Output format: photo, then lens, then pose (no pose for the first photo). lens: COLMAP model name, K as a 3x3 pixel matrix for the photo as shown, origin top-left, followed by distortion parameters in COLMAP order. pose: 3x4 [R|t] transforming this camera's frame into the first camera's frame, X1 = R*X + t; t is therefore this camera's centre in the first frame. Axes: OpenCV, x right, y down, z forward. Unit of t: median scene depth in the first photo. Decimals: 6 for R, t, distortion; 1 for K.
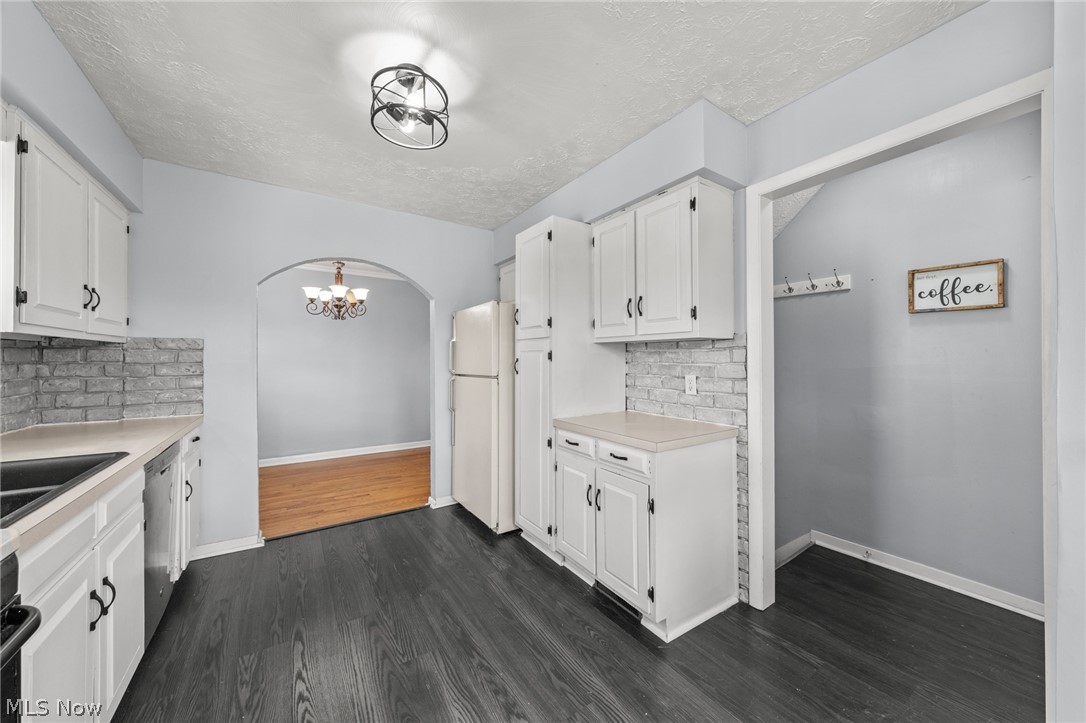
lens RADIAL K [[395.4, 0, 546.6], [0, 395.4, 354.1], [0, 0, 1]] dist [-0.000396, 0.000101]
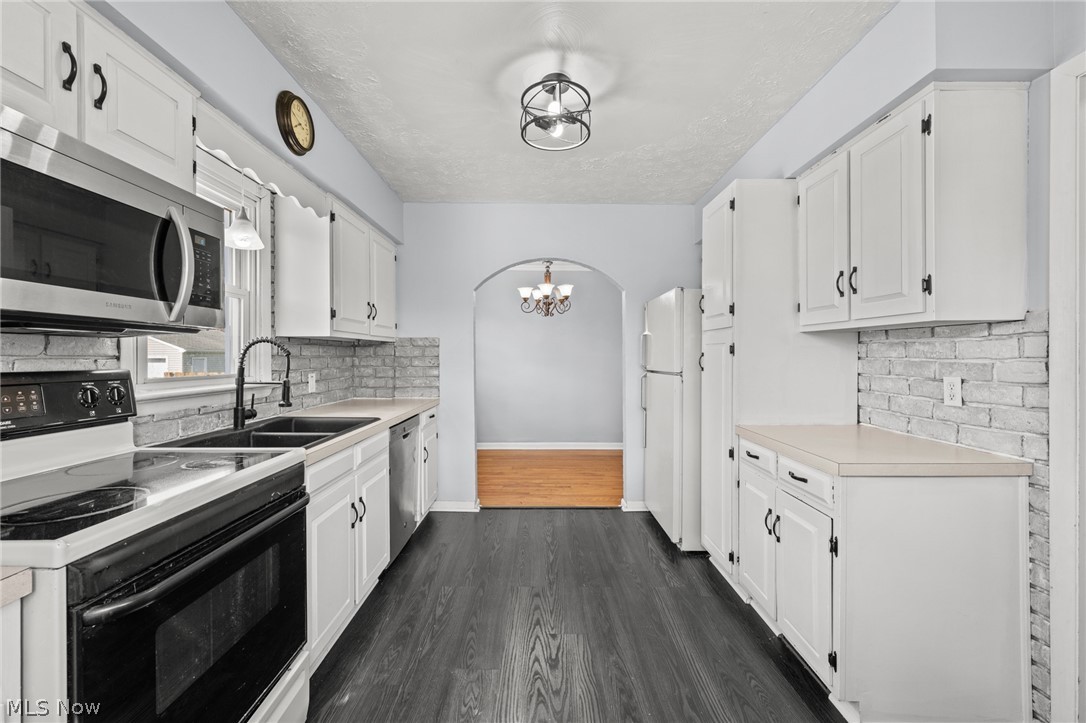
lens RADIAL K [[463.9, 0, 541.6], [0, 463.9, 356.7], [0, 0, 1]] dist [0.000008, 0.000317]
pose [[0.826217, 0.002064, -0.563348, 0.256893], [0.006891, 0.999881, 0.013770, 0.004327], [0.563309, -0.015259, 0.826105, -0.039072]]
